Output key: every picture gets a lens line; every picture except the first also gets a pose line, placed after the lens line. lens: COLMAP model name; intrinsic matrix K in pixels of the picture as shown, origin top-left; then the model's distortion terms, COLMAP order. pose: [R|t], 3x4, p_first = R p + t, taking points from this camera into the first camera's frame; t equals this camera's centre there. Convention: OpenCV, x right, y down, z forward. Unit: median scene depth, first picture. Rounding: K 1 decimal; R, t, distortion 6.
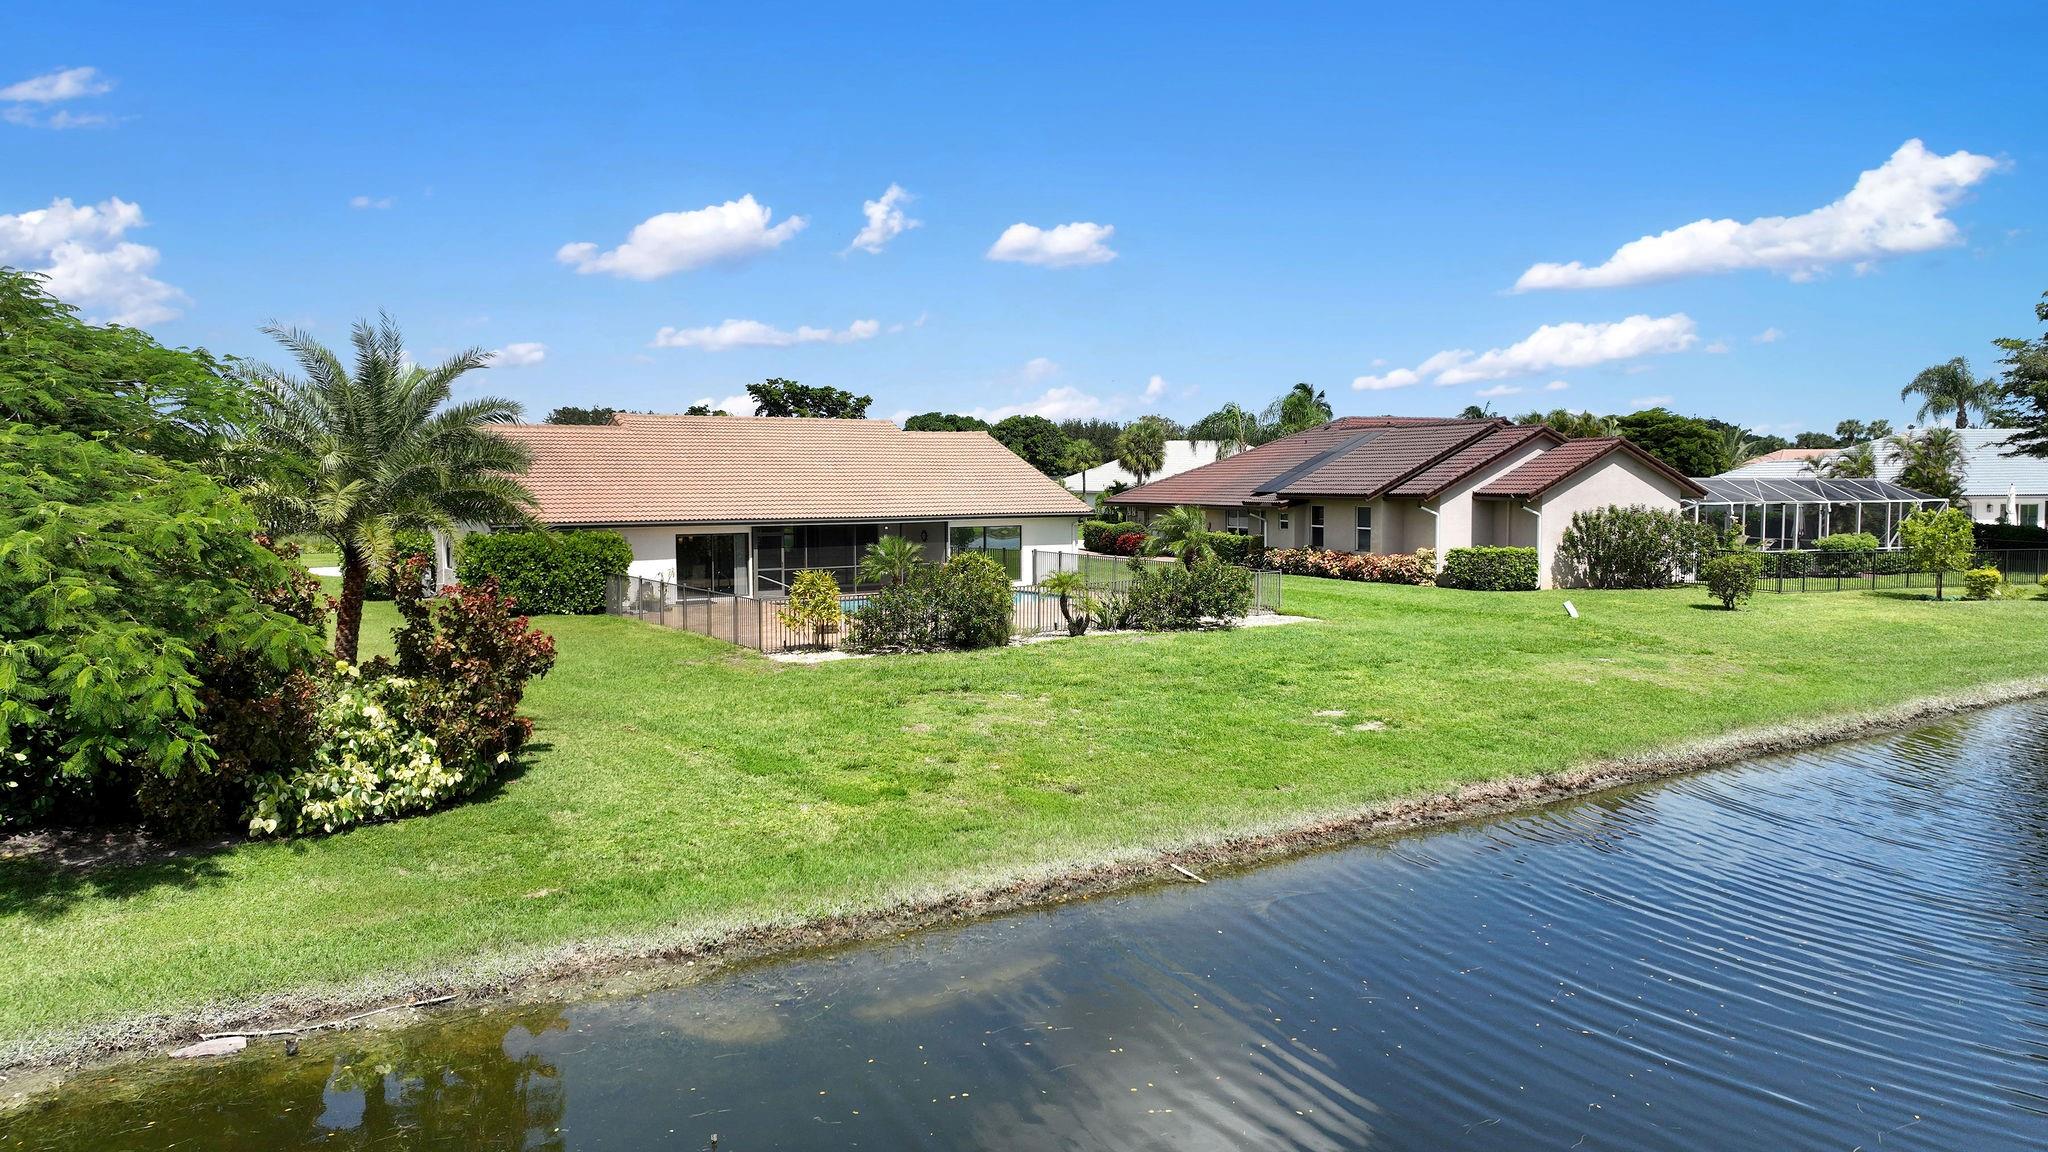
lens RADIAL K [[1398.6, 0, 1024.0], [0, 1398.6, 576.0], [0, 0, 1]] dist [-0.004086, -0.002243]
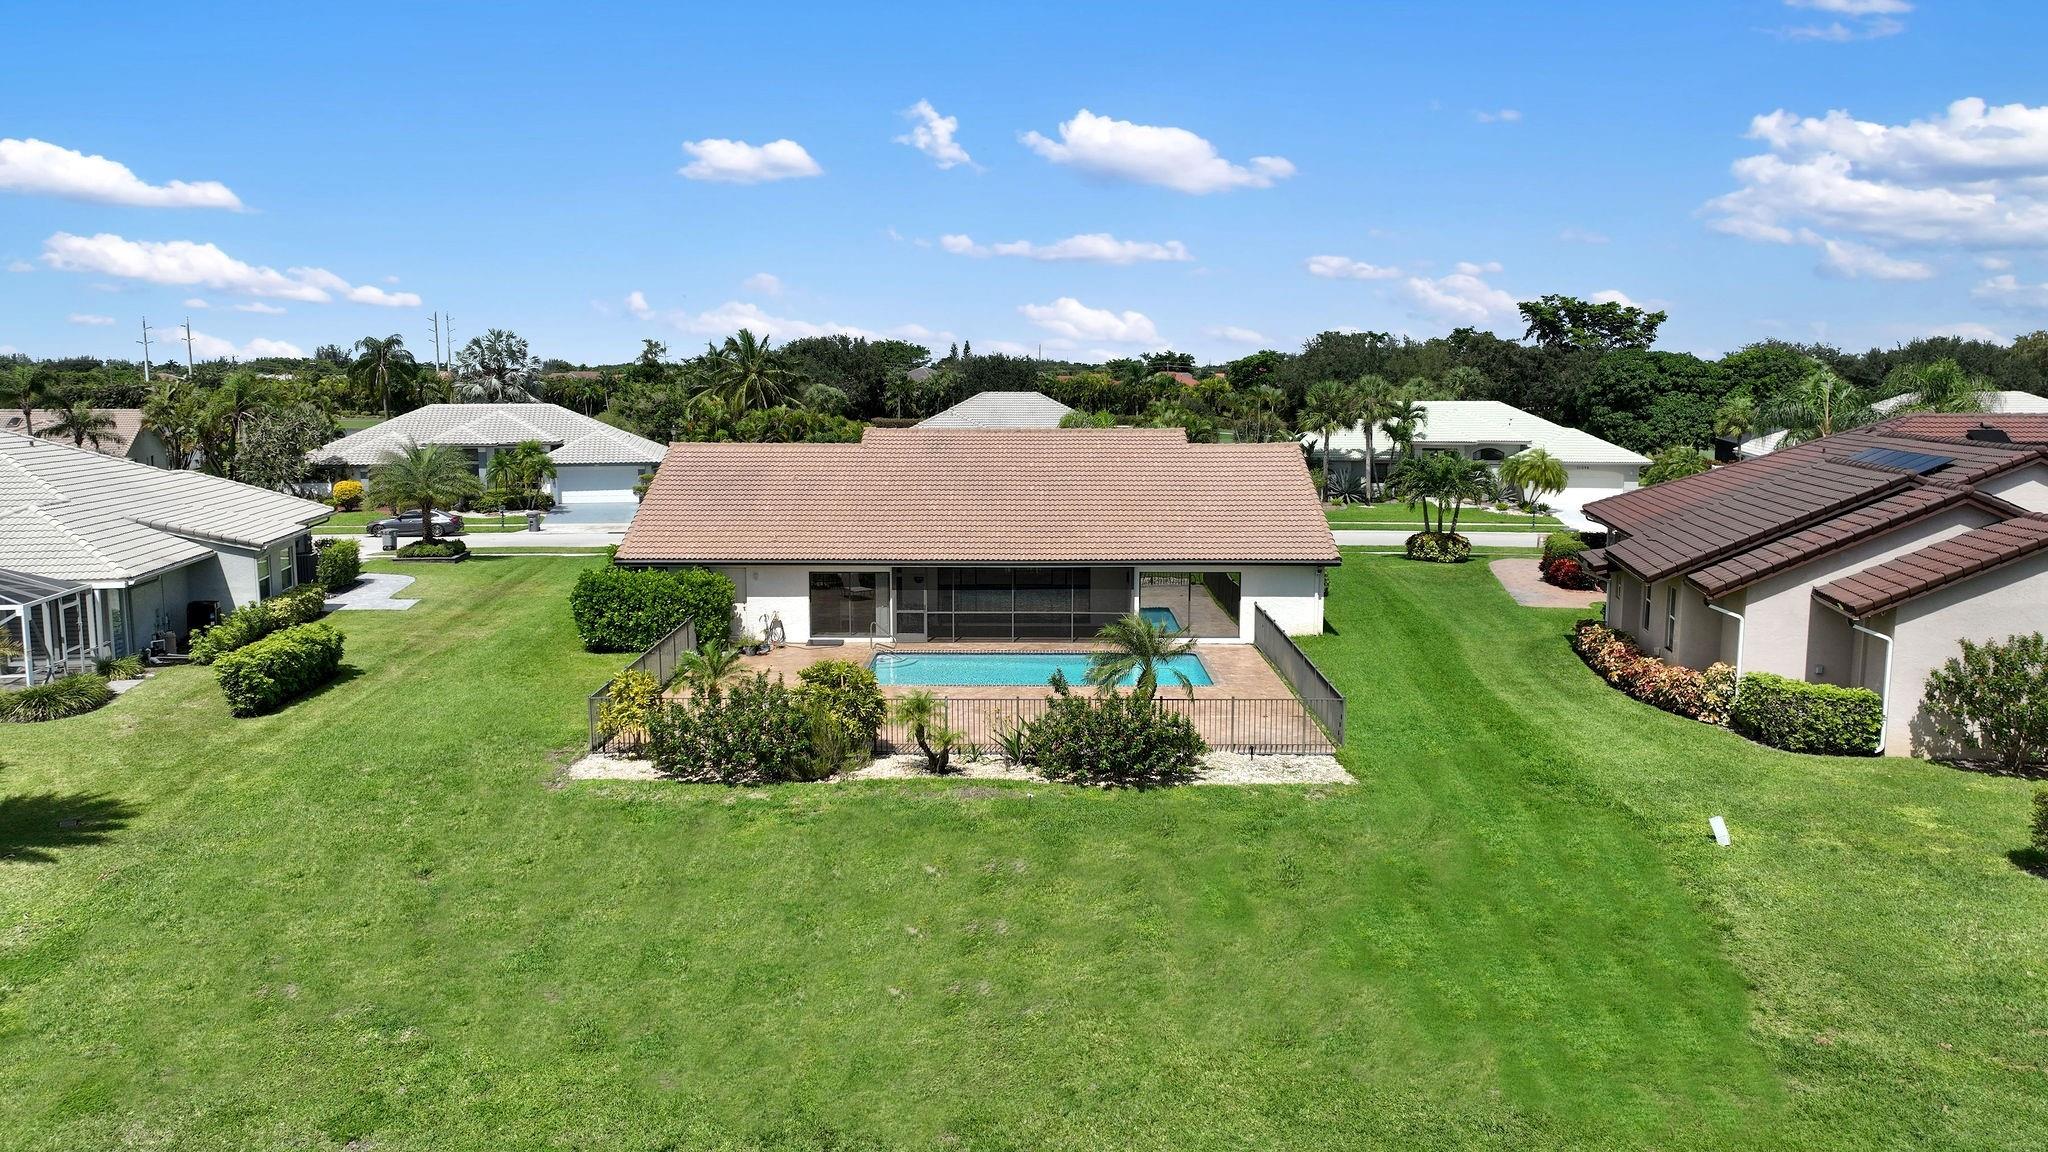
lens RADIAL K [[1398.6, 0, 1024.0], [0, 1398.6, 576.0], [0, 0, 1]] dist [-0.004086, -0.002243]
pose [[0.830792, 0.083354, -0.550305, 0.380251], [-0.046721, 0.995677, 0.080279, -0.102804], [0.554618, -0.040985, 0.831095, 0.255184]]
